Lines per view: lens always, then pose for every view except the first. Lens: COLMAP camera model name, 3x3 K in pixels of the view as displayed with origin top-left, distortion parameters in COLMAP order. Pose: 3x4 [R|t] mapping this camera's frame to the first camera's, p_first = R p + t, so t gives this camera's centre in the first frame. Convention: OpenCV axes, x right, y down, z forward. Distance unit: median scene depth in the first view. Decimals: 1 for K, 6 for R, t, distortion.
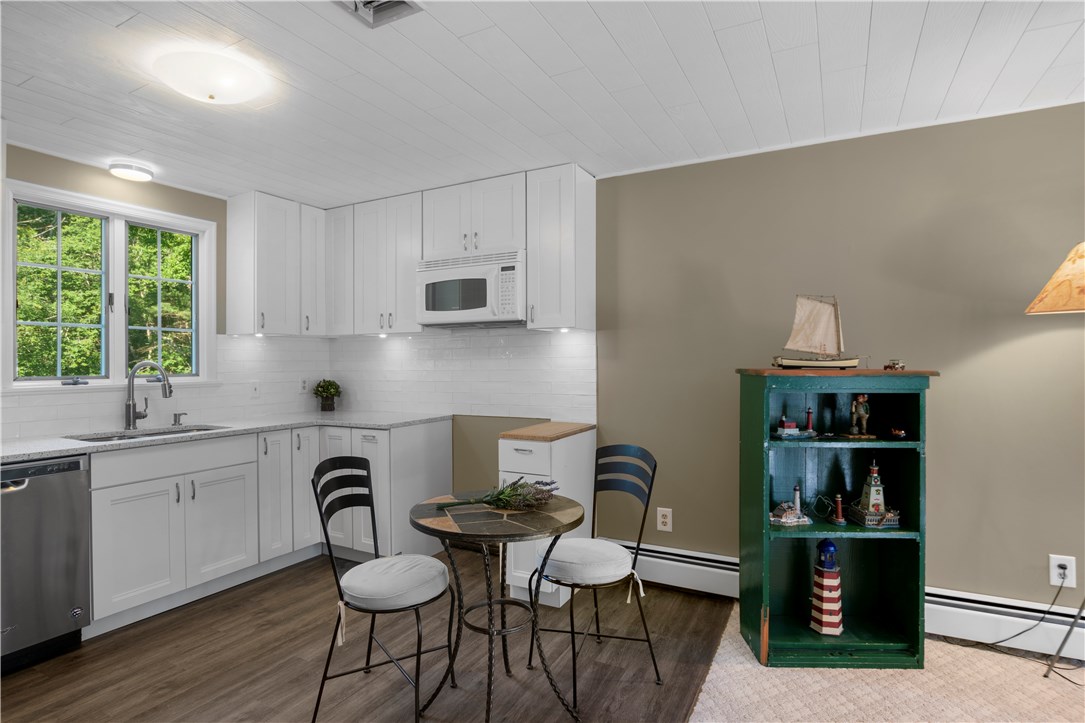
lens RADIAL K [[556.6, 0, 541.7], [0, 556.6, 353.2], [0, 0, 1]] dist [-0.031676, 0.007075]
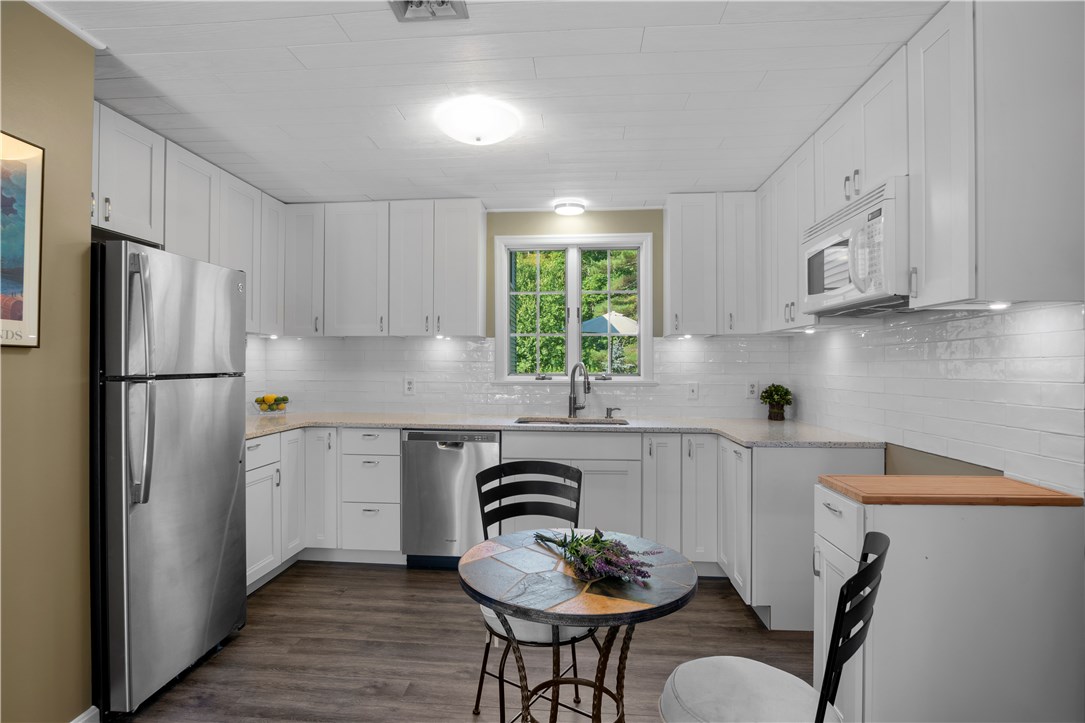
lens RADIAL K [[556.6, 0, 529.6], [0, 556.6, 361.7], [0, 0, 1]] dist [-0.031676, 0.007075]
pose [[0.393242, 0.002412, -0.919432, 0.352777], [0.008966, 0.999939, 0.006457, 0.004320], [0.919391, -0.010783, 0.393196, 0.408415]]
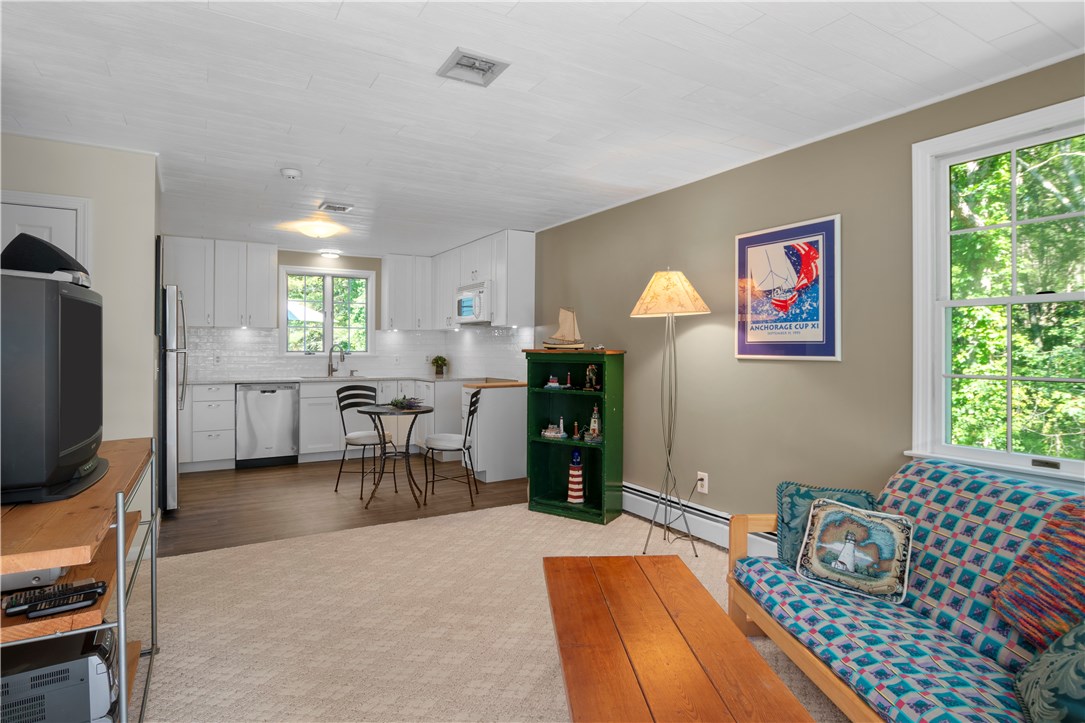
lens RADIAL K [[556.6, 0, 534.6], [0, 556.6, 346.1], [0, 0, 1]] dist [-0.031676, 0.007075]
pose [[0.863185, 0.005764, -0.504855, 0.974541], [-0.000131, 0.999937, 0.011192, -0.001215], [0.504888, -0.009594, 0.863132, -0.429123]]
